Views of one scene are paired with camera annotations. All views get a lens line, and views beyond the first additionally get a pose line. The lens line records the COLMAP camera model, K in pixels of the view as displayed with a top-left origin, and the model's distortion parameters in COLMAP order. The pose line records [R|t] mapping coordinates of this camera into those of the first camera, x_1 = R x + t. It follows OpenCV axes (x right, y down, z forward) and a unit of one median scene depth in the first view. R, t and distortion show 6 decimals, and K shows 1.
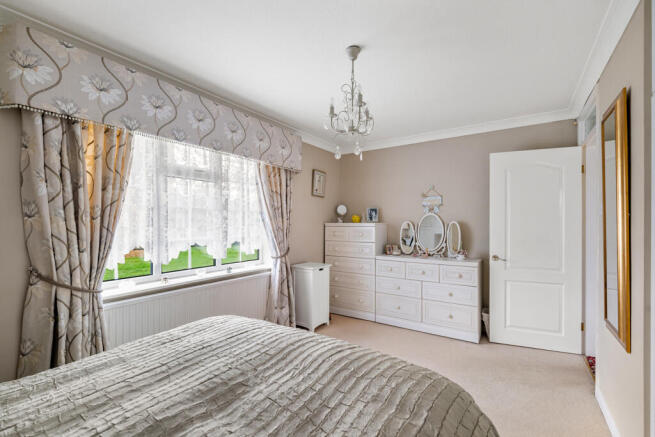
lens RADIAL K [[286.6, 0, 325.5], [0, 286.6, 222.9], [0, 0, 1]] dist [0.001722, 0.000172]
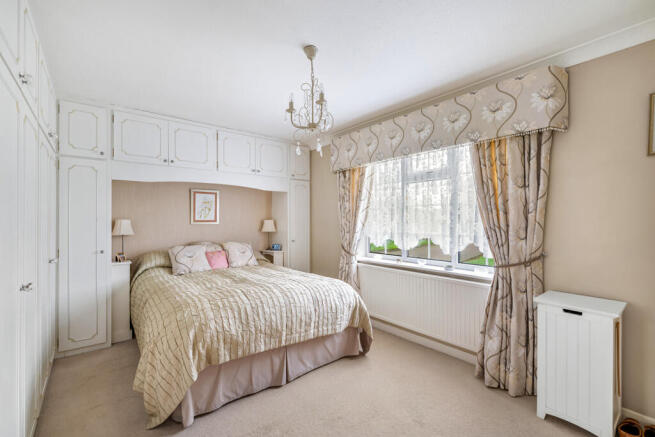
lens RADIAL K [[286.6, 0, 325.5], [0, 286.6, 222.9], [0, 0, 1]] dist [0.001722, 0.000172]
pose [[-0.281945, -0.012886, -0.959344, 0.843955], [-0.018014, 0.999805, -0.008136, 0.036021], [0.959262, 0.014988, -0.282122, 1.048111]]
